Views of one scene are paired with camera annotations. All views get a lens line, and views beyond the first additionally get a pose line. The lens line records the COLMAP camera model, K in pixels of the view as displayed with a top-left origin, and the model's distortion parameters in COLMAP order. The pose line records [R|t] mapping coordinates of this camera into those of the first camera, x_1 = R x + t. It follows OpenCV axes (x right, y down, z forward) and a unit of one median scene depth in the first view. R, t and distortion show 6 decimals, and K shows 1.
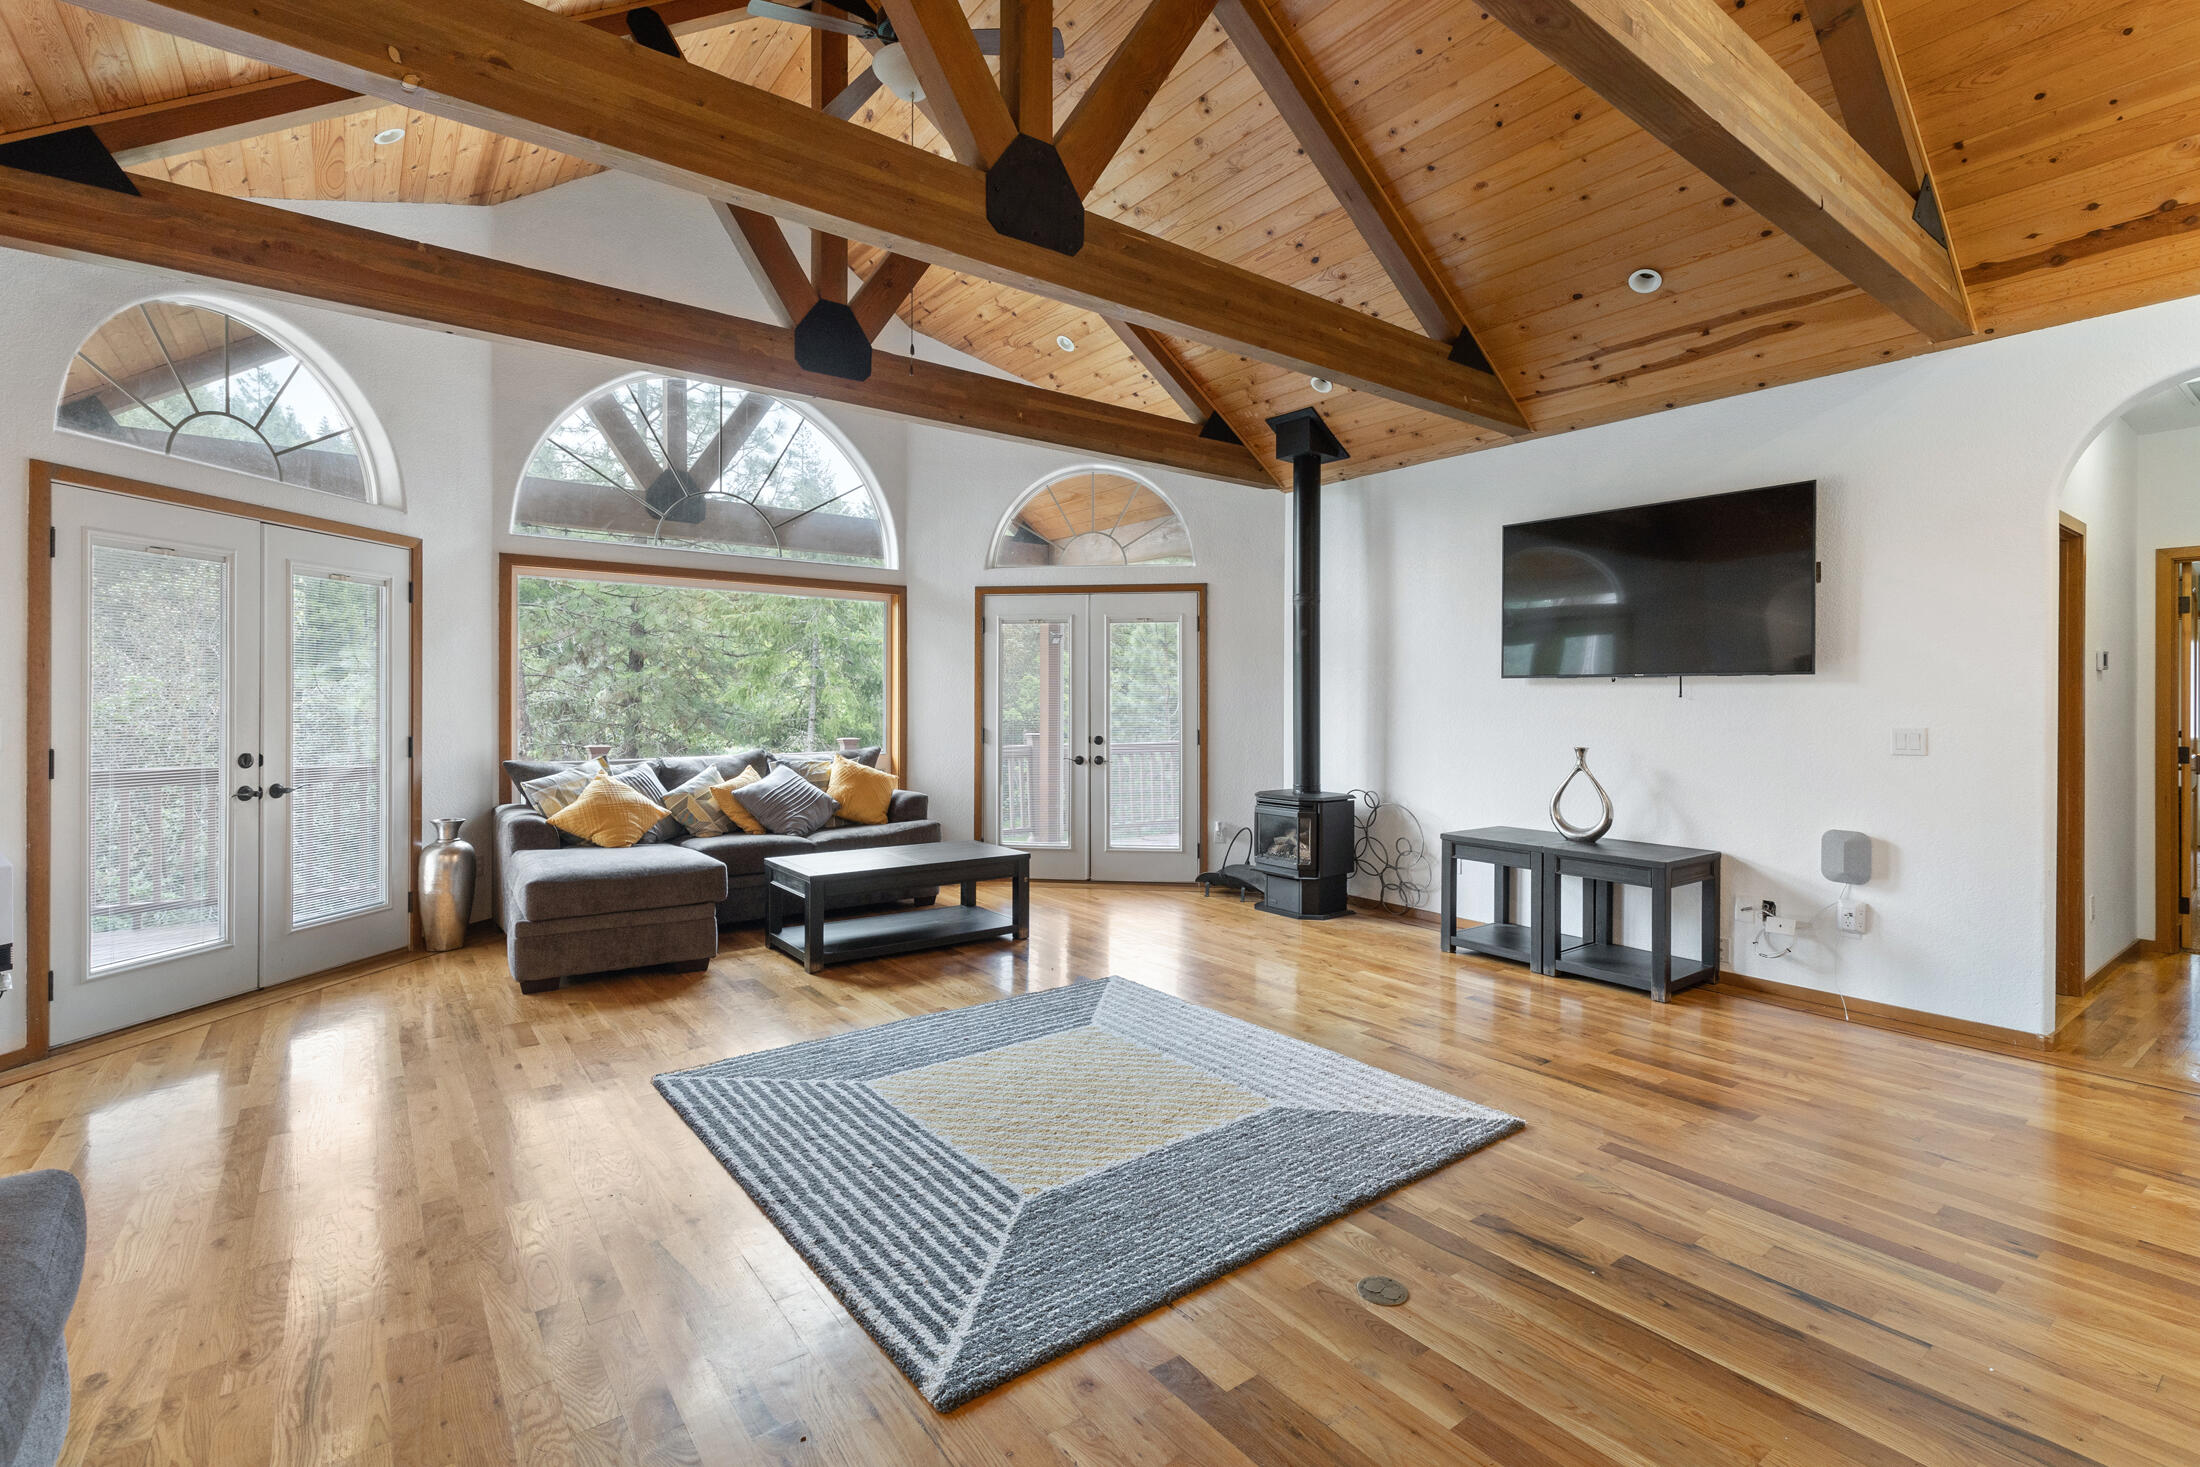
lens RADIAL K [[1006.4, 0, 1099.0], [0, 1006.4, 701.8], [0, 0, 1]] dist [0.000757, -0.000035]
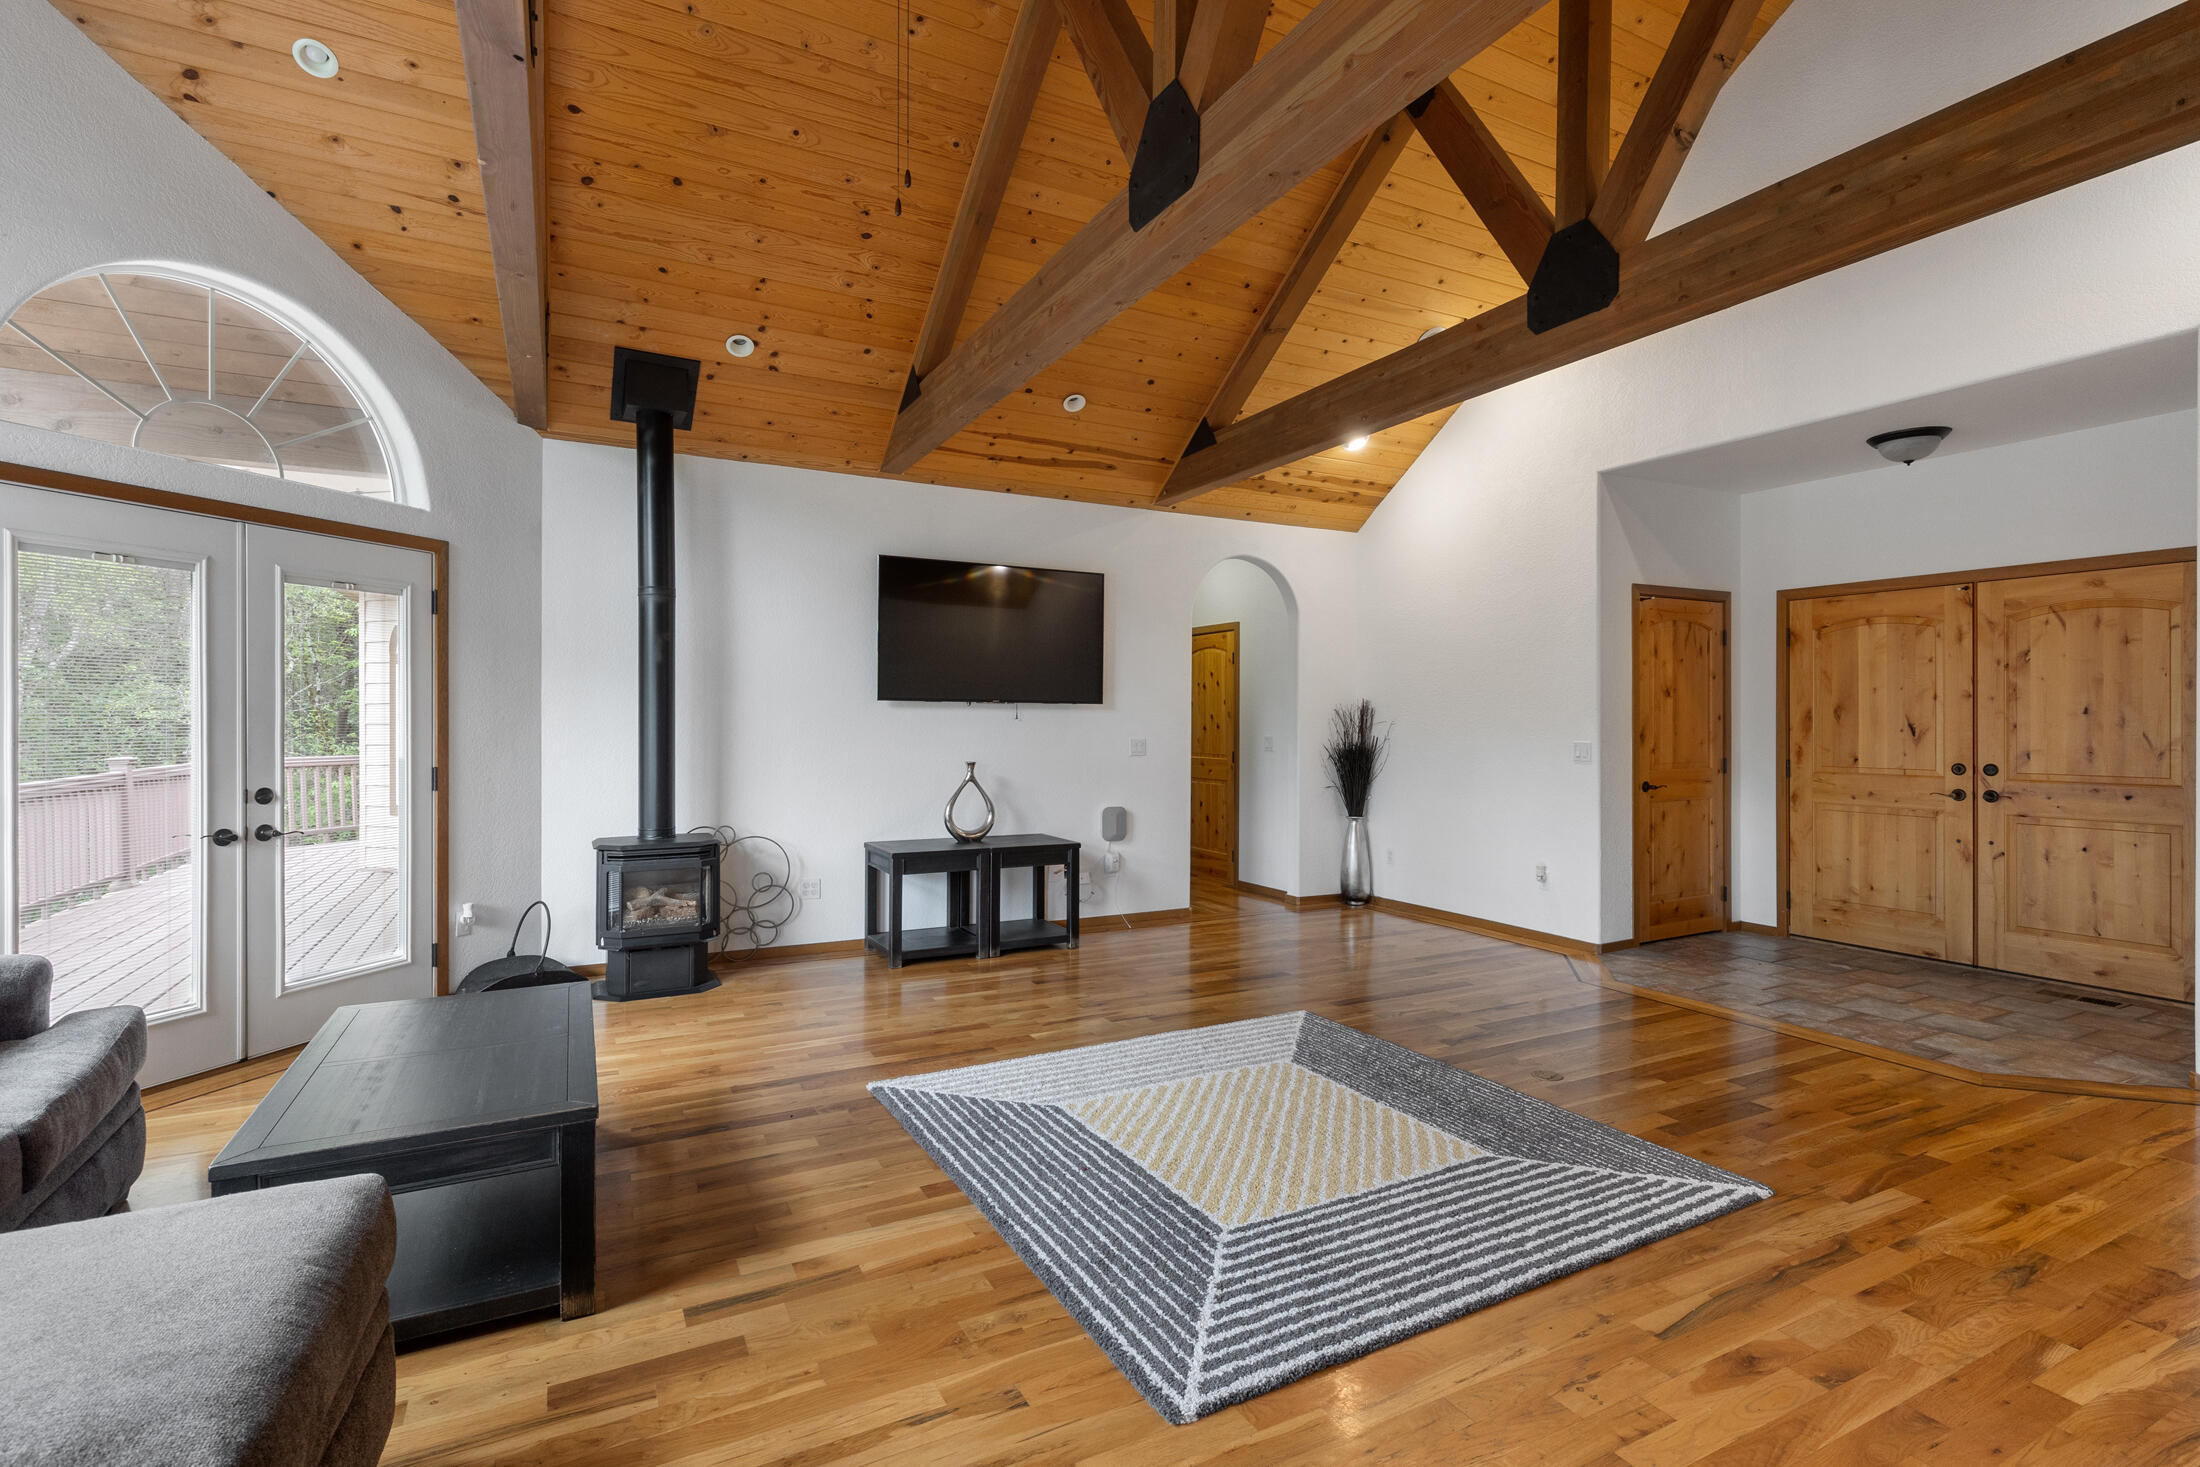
lens RADIAL K [[1026.7, 0, 1126.6], [0, 1026.7, 729.0], [0, 0, 1]] dist [0.002031, -0.000625]
pose [[0.147973, -0.012862, 0.988908, -0.920348], [-0.002858, 0.999906, 0.013433, -0.013538], [-0.988987, -0.004814, 0.147923, 0.868935]]
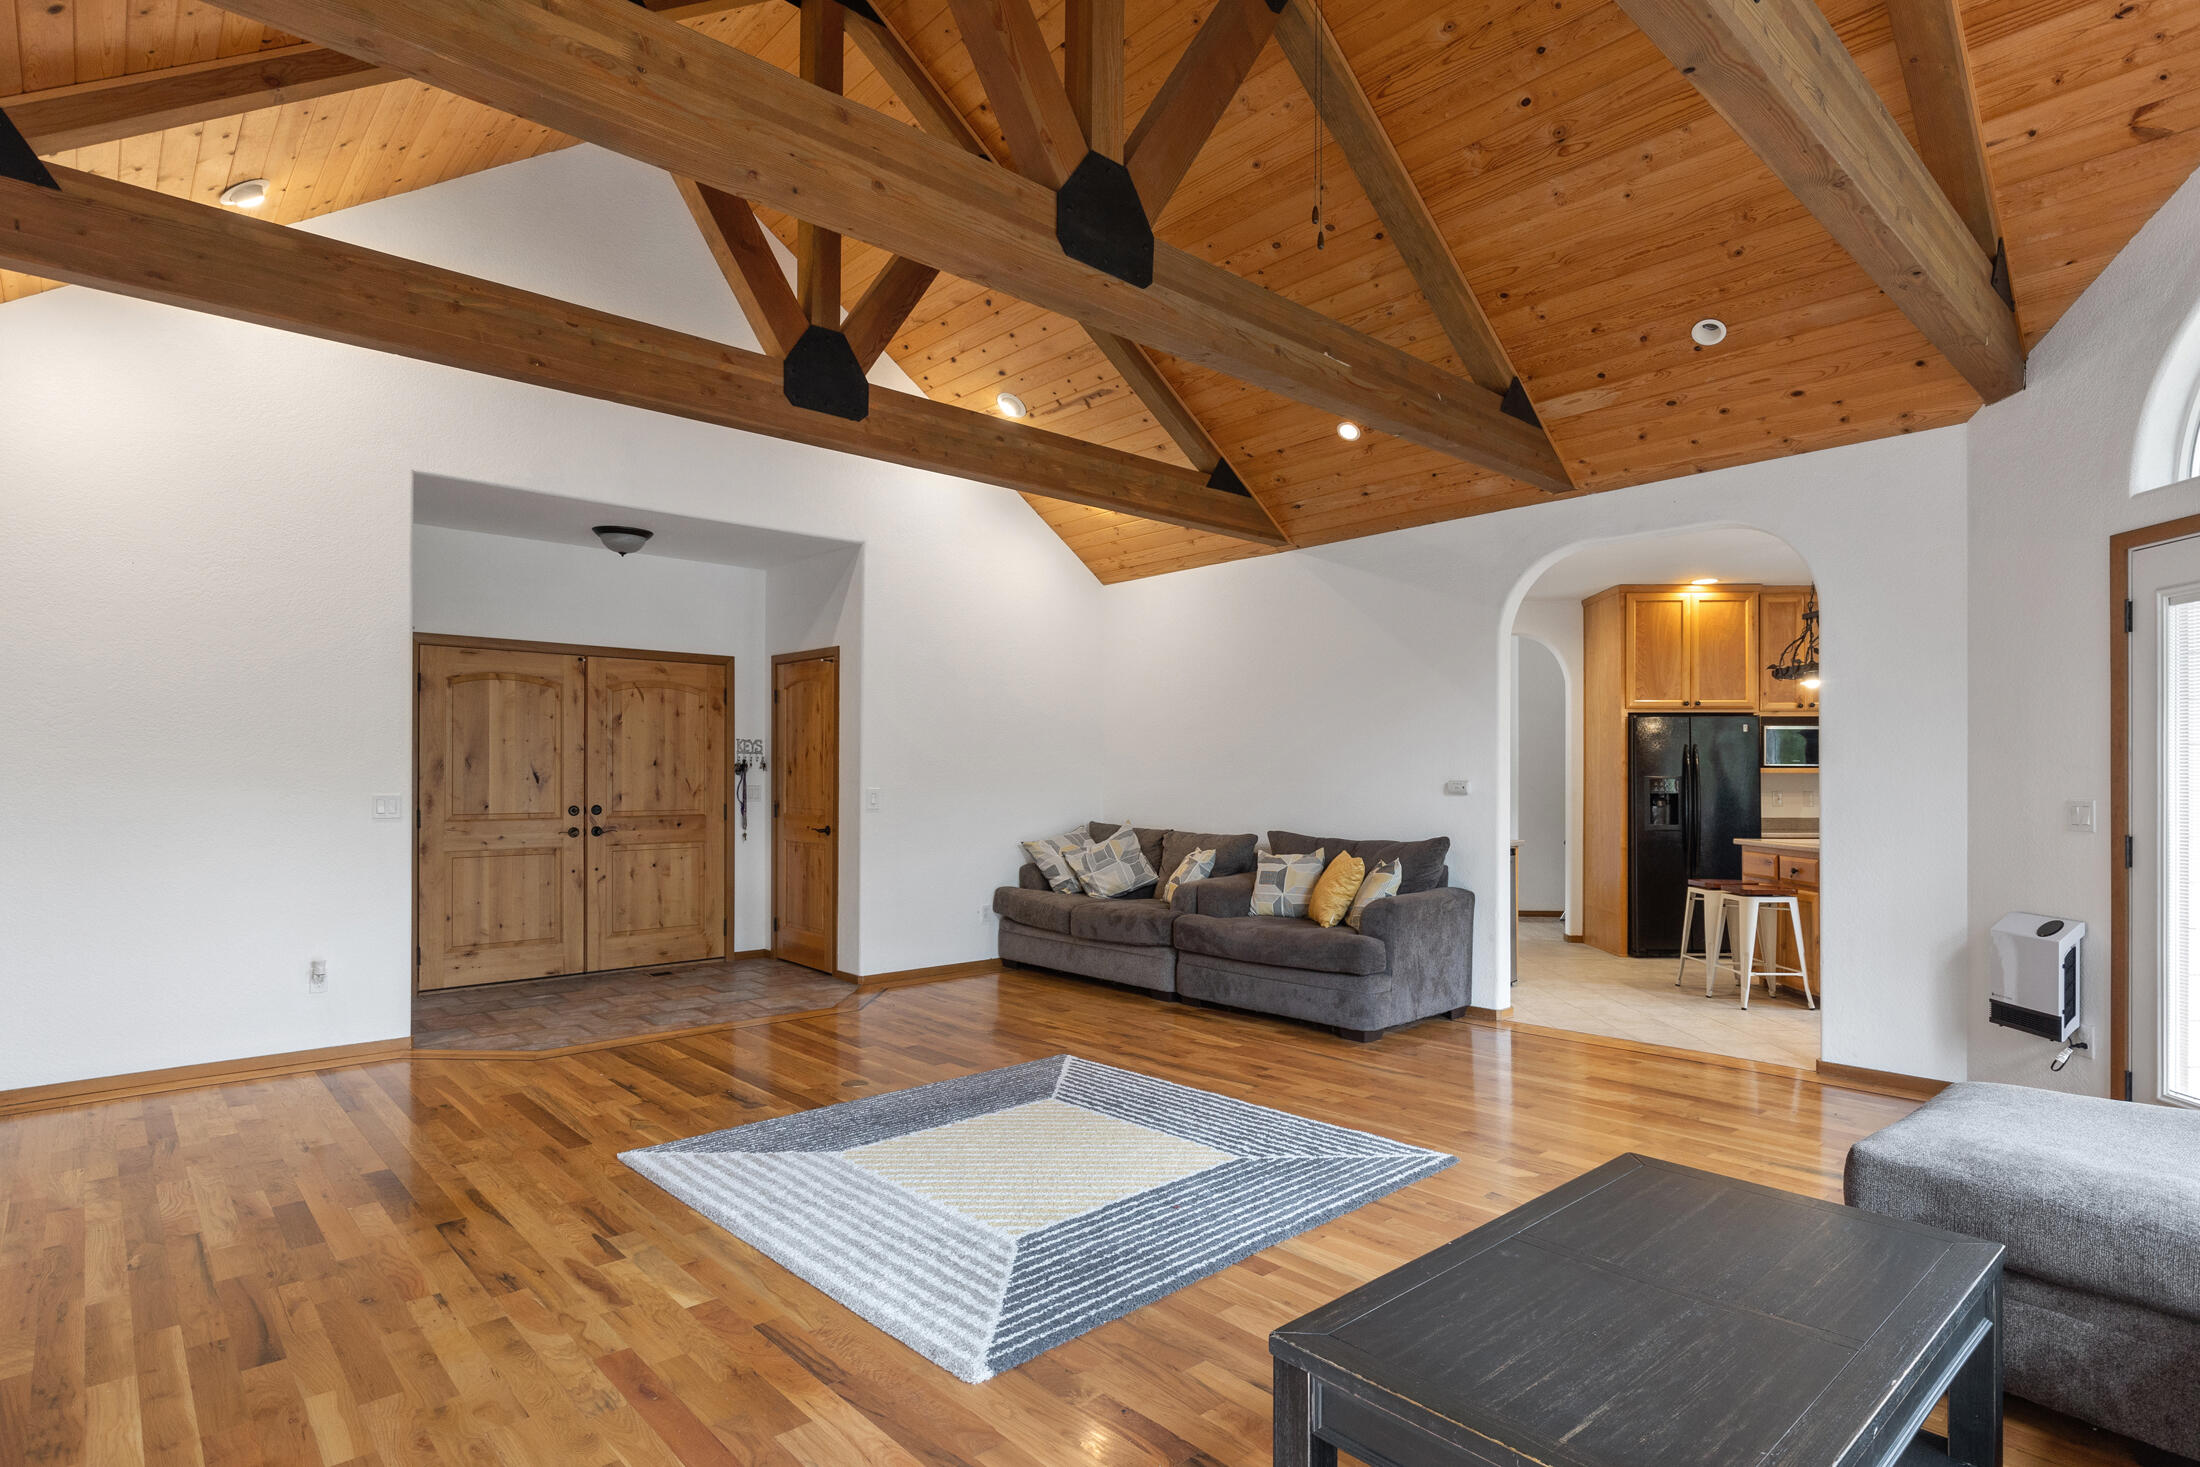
lens RADIAL K [[1121.9, 0, 1098.6], [0, 1121.9, 772.6], [0, 0, 1]] dist [0.000663, -0.000130]
pose [[-0.995865, -0.008482, -0.090452, 0.011205], [-0.007951, 0.999949, -0.006236, 0.000712], [0.090500, -0.005492, -0.995881, 1.907932]]
